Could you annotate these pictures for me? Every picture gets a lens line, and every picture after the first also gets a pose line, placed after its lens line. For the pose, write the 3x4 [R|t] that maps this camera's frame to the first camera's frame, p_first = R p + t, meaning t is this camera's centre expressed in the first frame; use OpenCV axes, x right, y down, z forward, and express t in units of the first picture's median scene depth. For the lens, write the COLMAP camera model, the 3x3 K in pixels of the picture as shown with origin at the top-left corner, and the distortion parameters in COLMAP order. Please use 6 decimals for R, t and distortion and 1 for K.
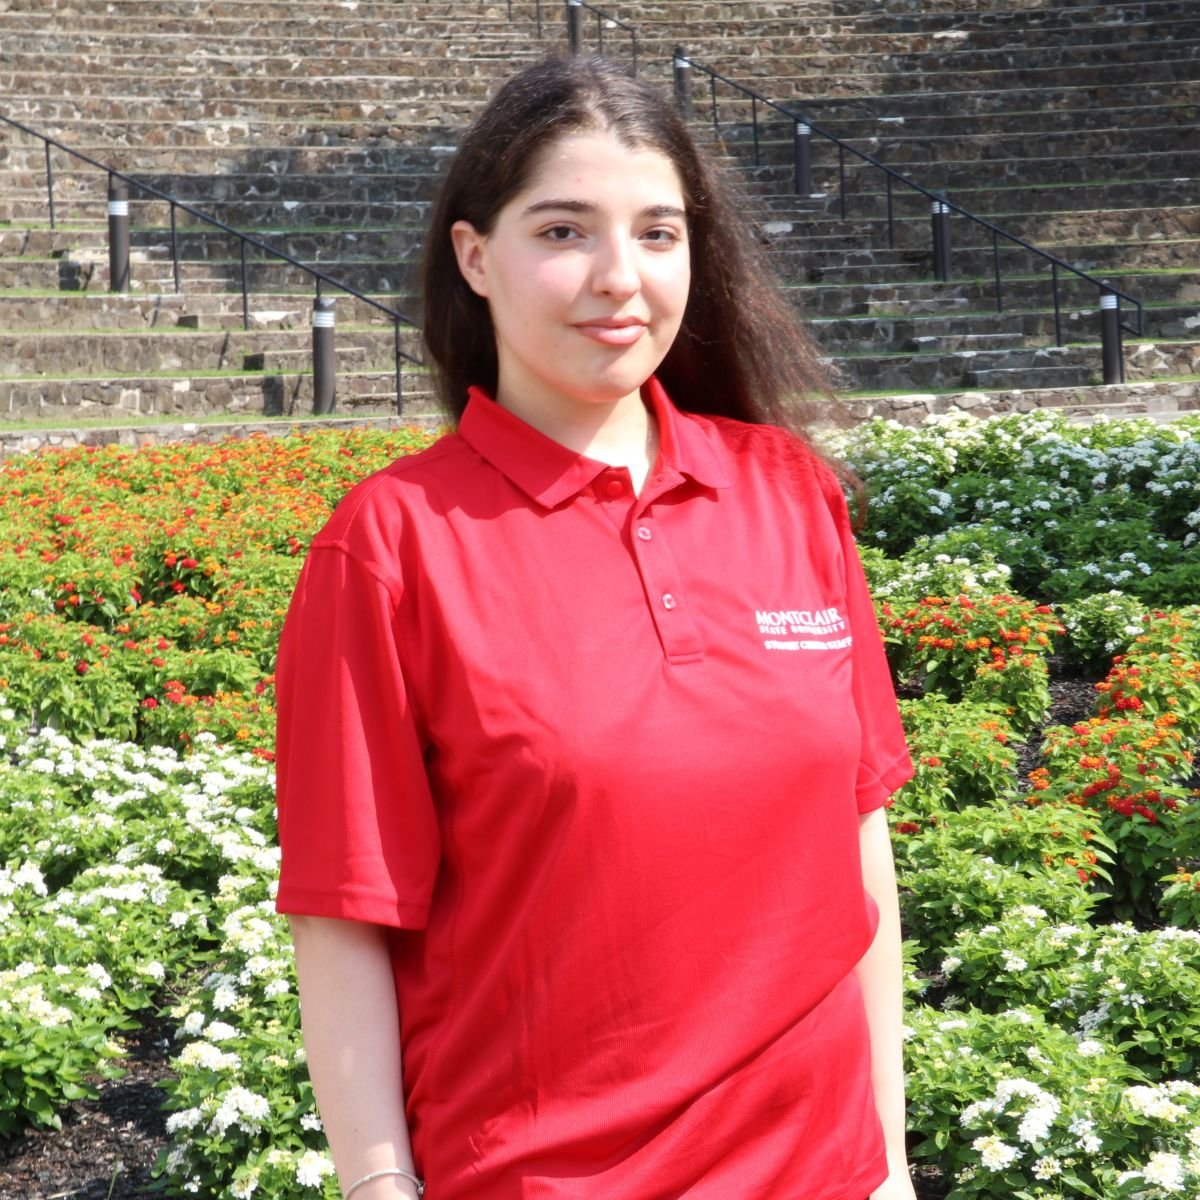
lens RADIAL K [[3204.1, 0, 481.3], [0, 3204.1, 597.4], [0, 0, 1]] dist [0.138580, 0.606858]
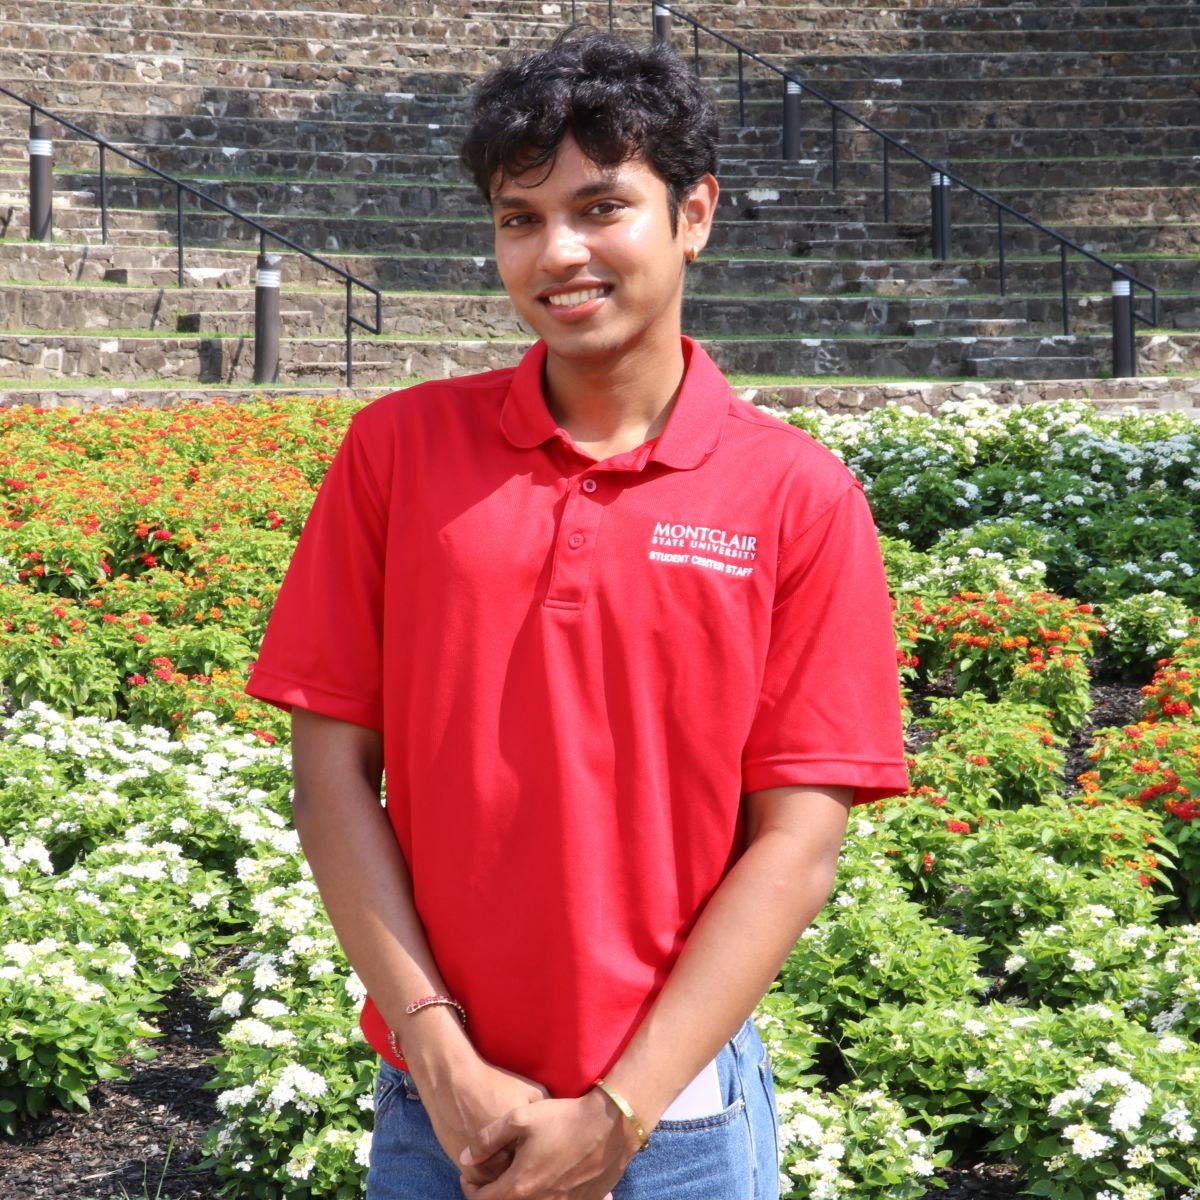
lens RADIAL K [[3556.2, 0, 547.7], [0, 3556.2, 601.6], [0, 0, 1]] dist [0.208166, 0.667954]
pose [[0.998730, 0.028890, 0.041273, -0.022616], [-0.028938, 0.999581, 0.000557, 0.005049], [-0.041240, -0.001751, 0.999148, -0.034850]]
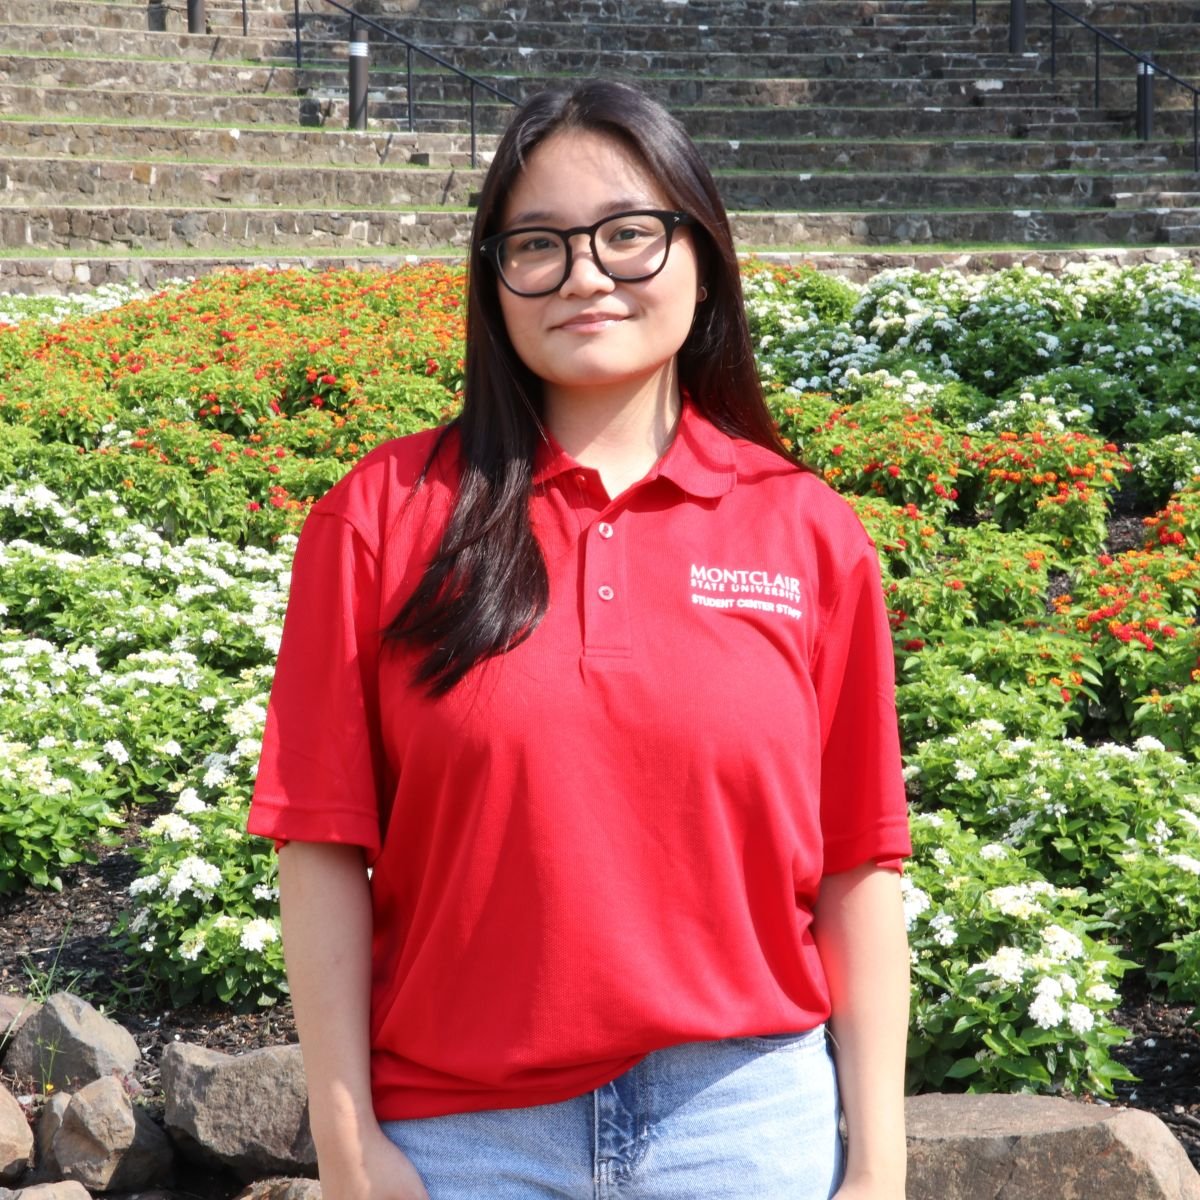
lens RADIAL K [[2993.9, 0, 574.7], [0, 2993.9, 614.0], [0, 0, 1]] dist [0.087948, 0.697548]
pose [[0.997907, 0.037296, -0.052828, 0.047346], [-0.034002, 0.997501, 0.061937, 0.002742], [0.055006, -0.060011, 0.996681, 0.008981]]
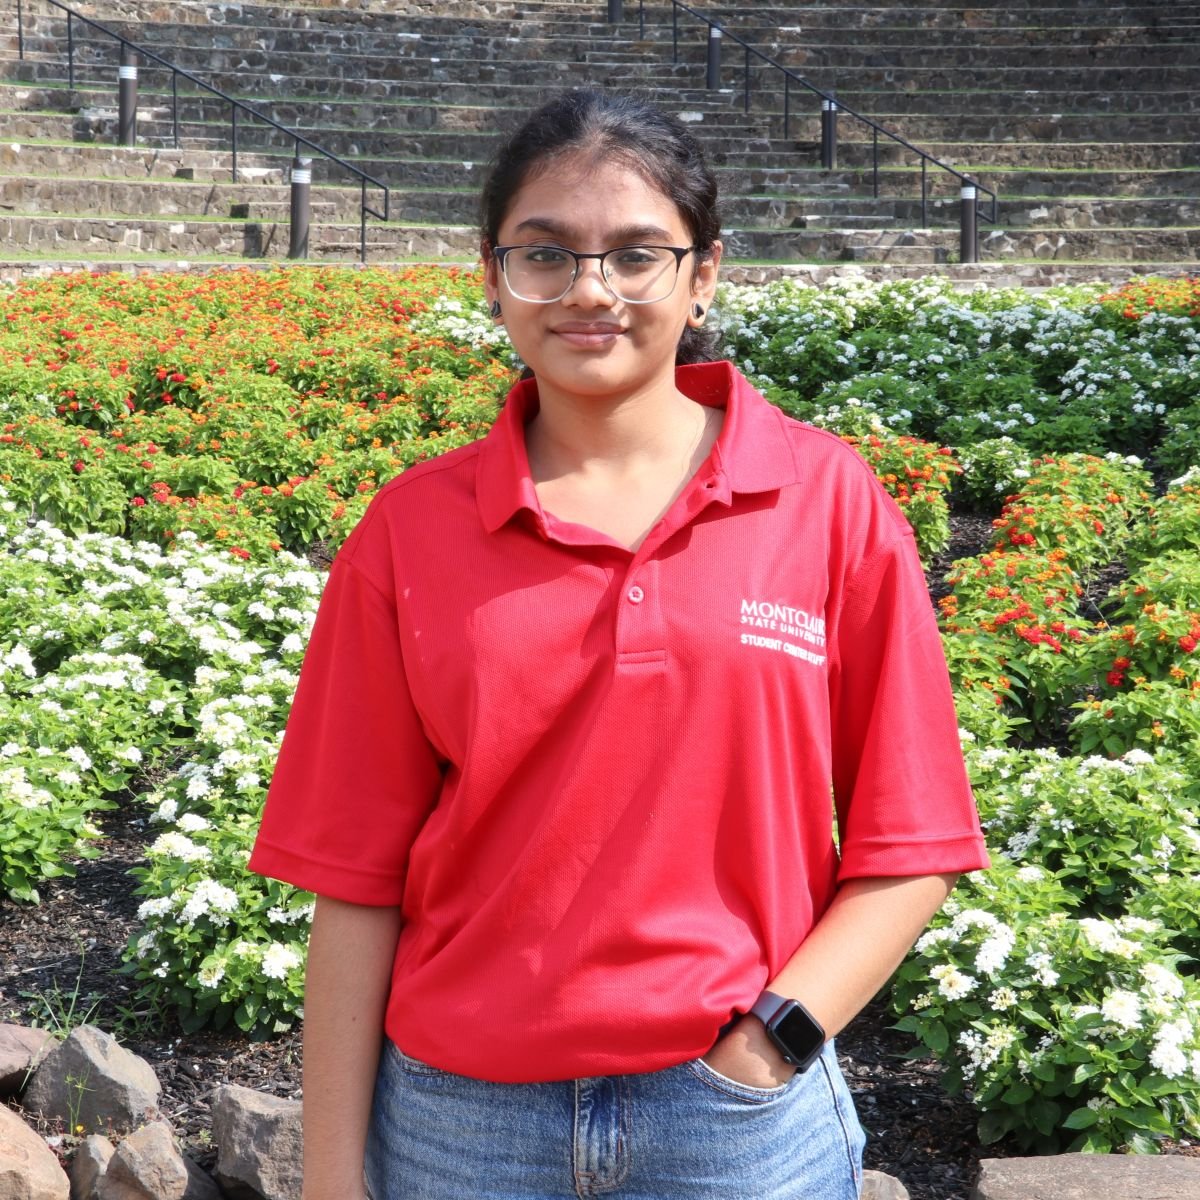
lens RADIAL K [[2642.1, 0, 460.7], [0, 2642.1, 604.5], [0, 0, 1]] dist [0.036994, 0.441885]
pose [[0.998947, 0.041894, 0.018678, -0.006701], [-0.043072, 0.996763, 0.067885, 0.001432], [-0.015774, -0.068618, 0.997518, 0.074585]]
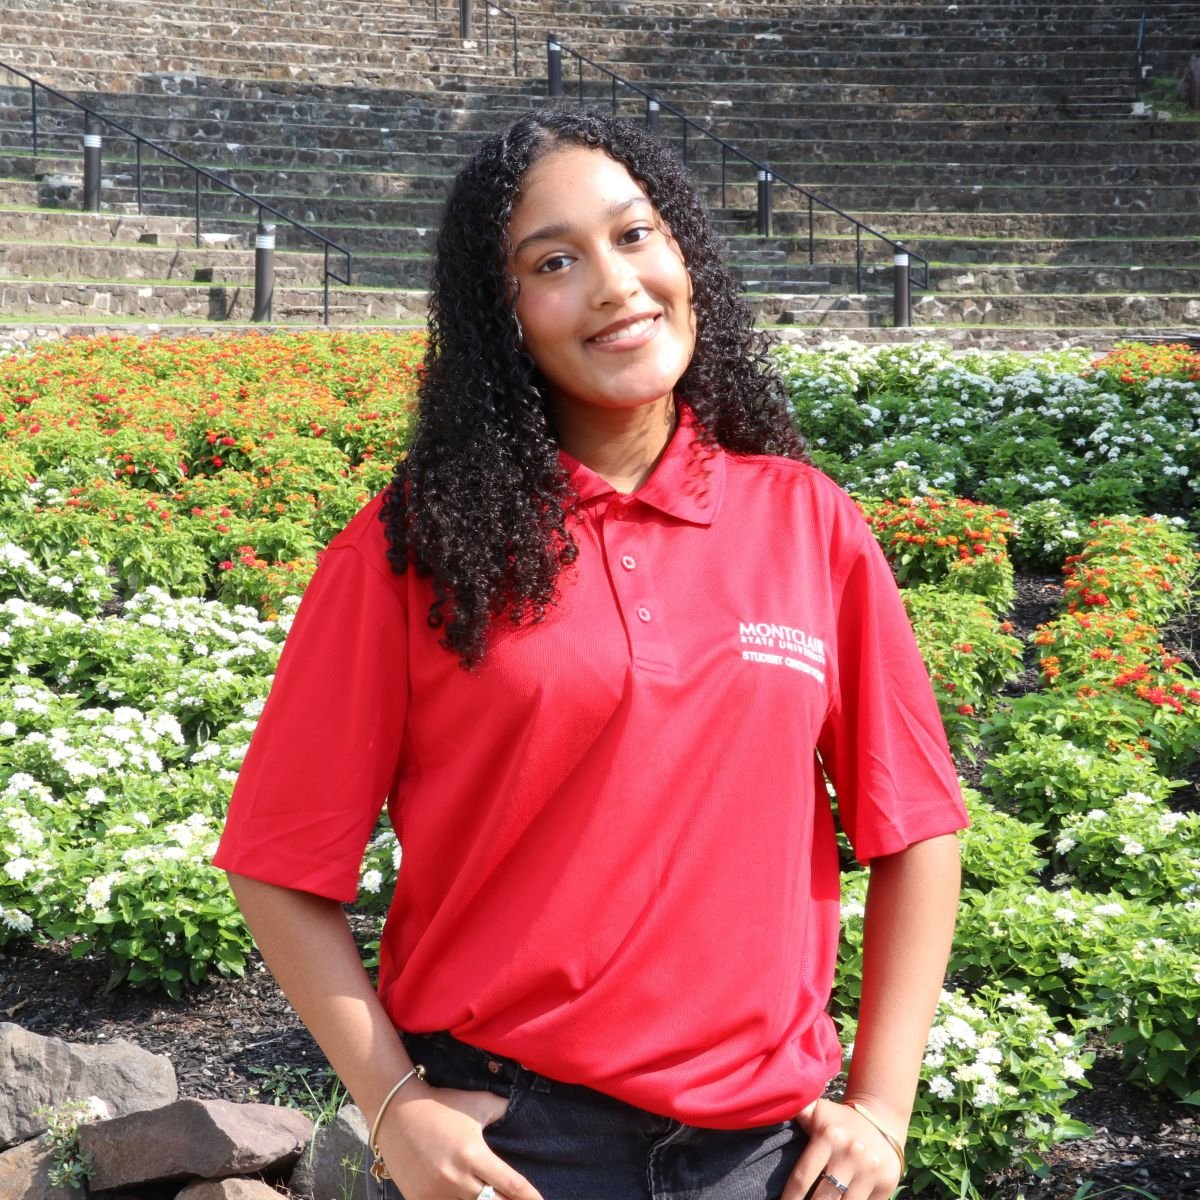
lens RADIAL K [[2550.2, 0, 489.4], [0, 2550.2, 601.5], [0, 0, 1]] dist [0.017743, 0.421540]
pose [[0.997105, 0.038241, 0.065722, -0.057815], [-0.041303, 0.998093, 0.045876, 0.000849], [-0.063842, -0.048457, 0.996783, 0.091021]]
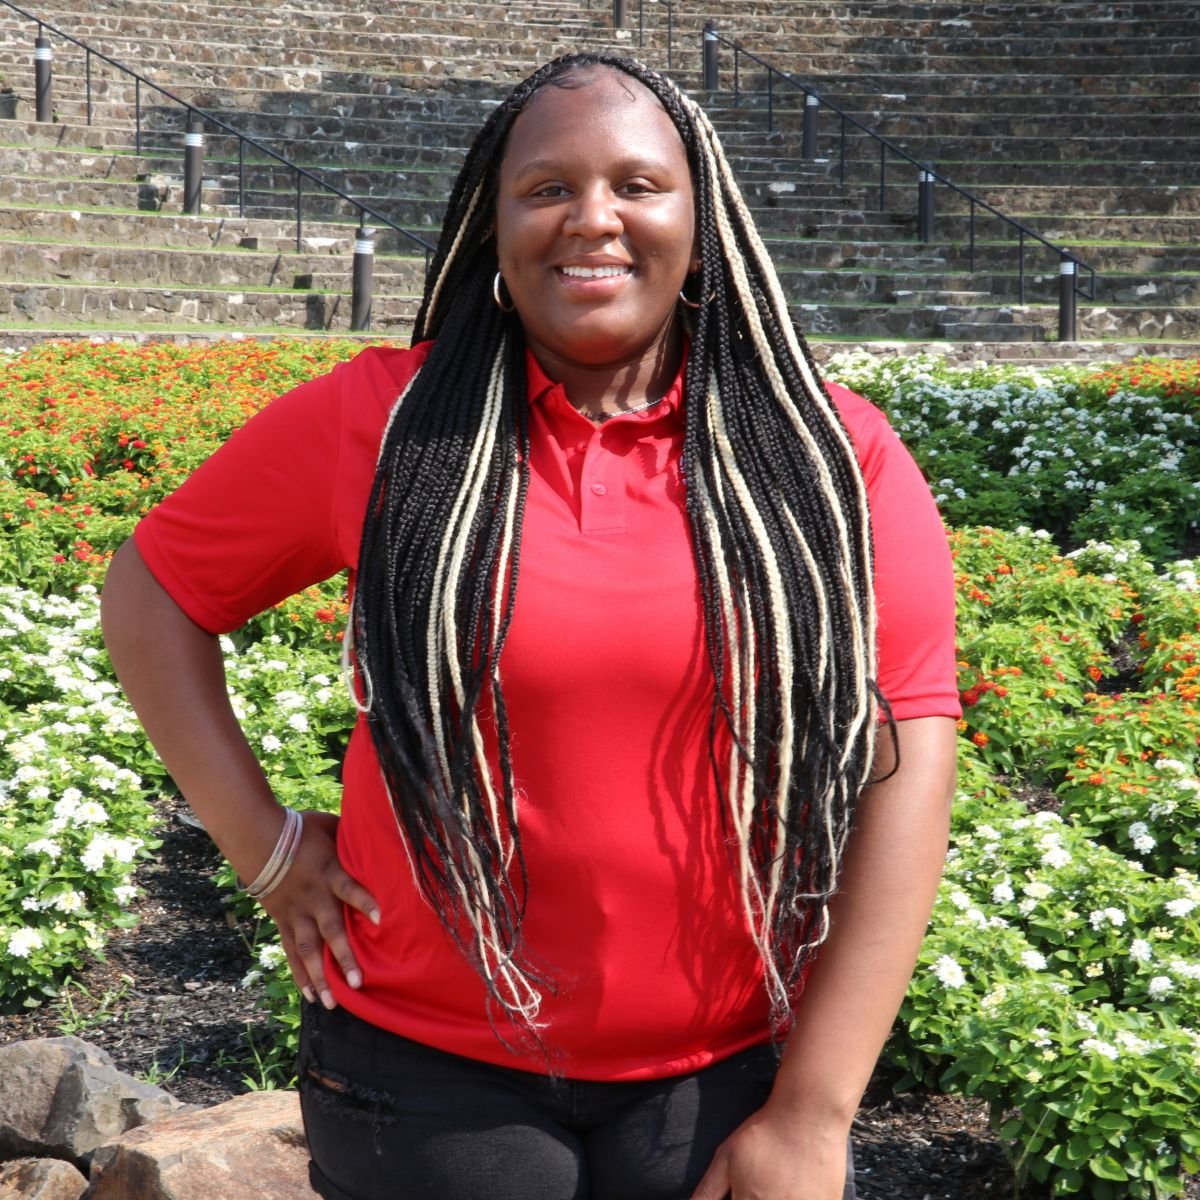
lens RADIAL K [[2832.2, 0, 437.7], [0, 2832.2, 603.3], [0, 0, 1]] dist [0.062517, 0.627369]
pose [[0.997523, 0.057325, -0.040772, 0.062330], [-0.055865, 0.997786, 0.036087, 0.003710], [0.042750, -0.033719, 0.998517, -0.011853]]
